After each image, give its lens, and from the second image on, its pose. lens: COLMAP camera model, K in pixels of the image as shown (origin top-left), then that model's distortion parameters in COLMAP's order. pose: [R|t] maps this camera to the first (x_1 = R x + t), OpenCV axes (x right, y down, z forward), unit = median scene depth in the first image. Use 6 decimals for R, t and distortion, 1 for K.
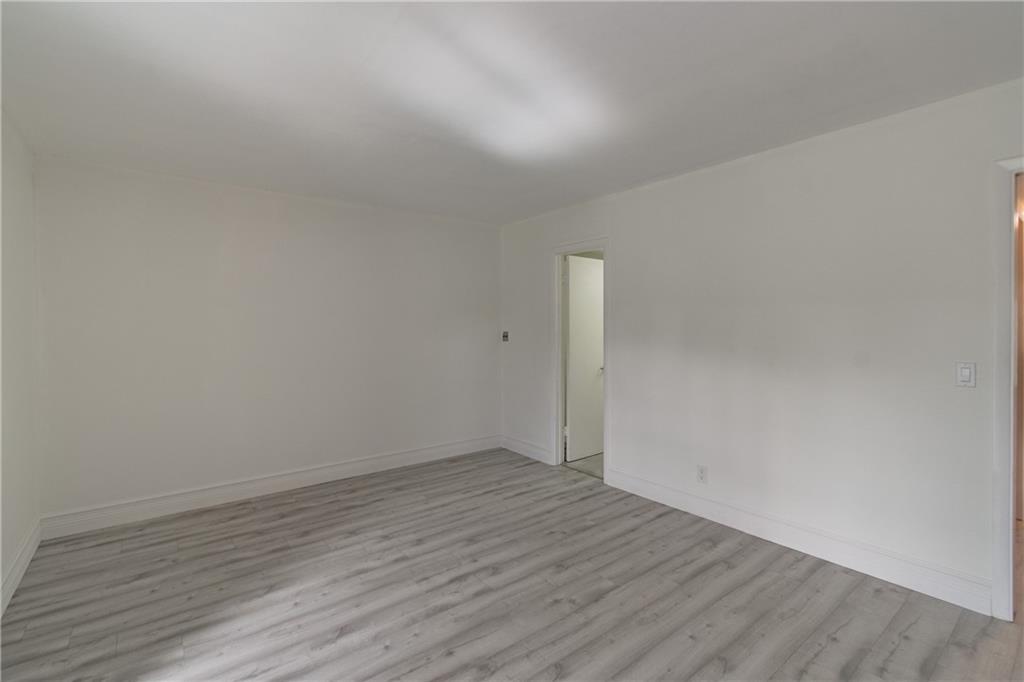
lens RADIAL K [[462.1, 0, 508.0], [0, 462.1, 335.0], [0, 0, 1]] dist [0.000972, -0.000657]
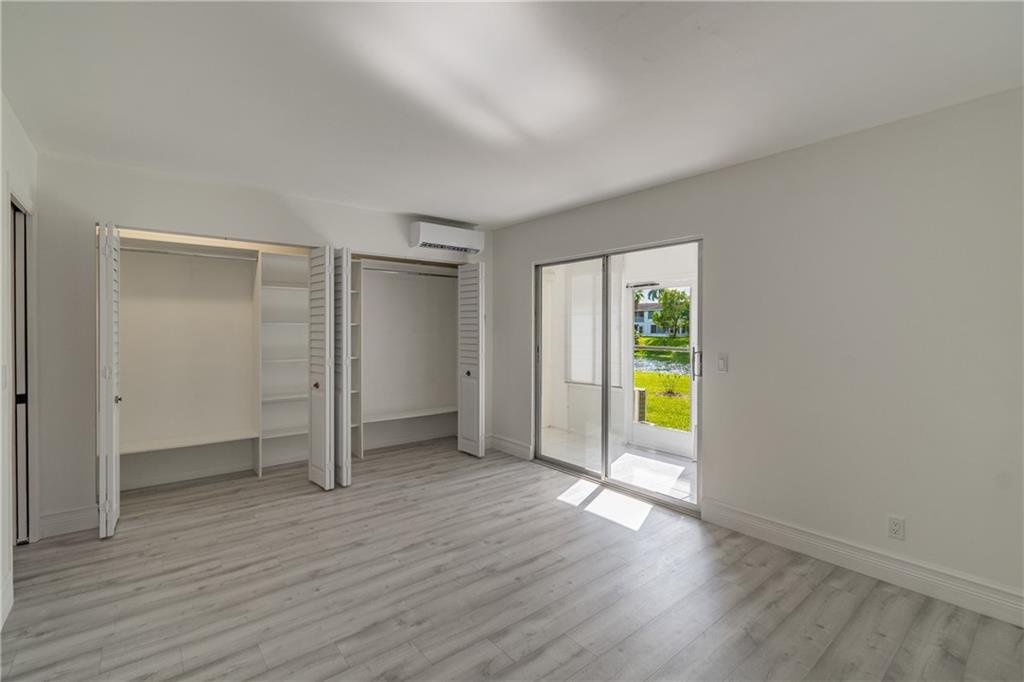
lens RADIAL K [[472.0, 0, 511.8], [0, 472.0, 330.1], [0, 0, 1]] dist [-0.000884, -0.001188]
pose [[-0.998939, 0.001367, -0.046040, -0.040000], [0.000336, 0.999749, 0.022401, -0.035297], [0.046060, 0.022362, -0.998688, 1.943114]]
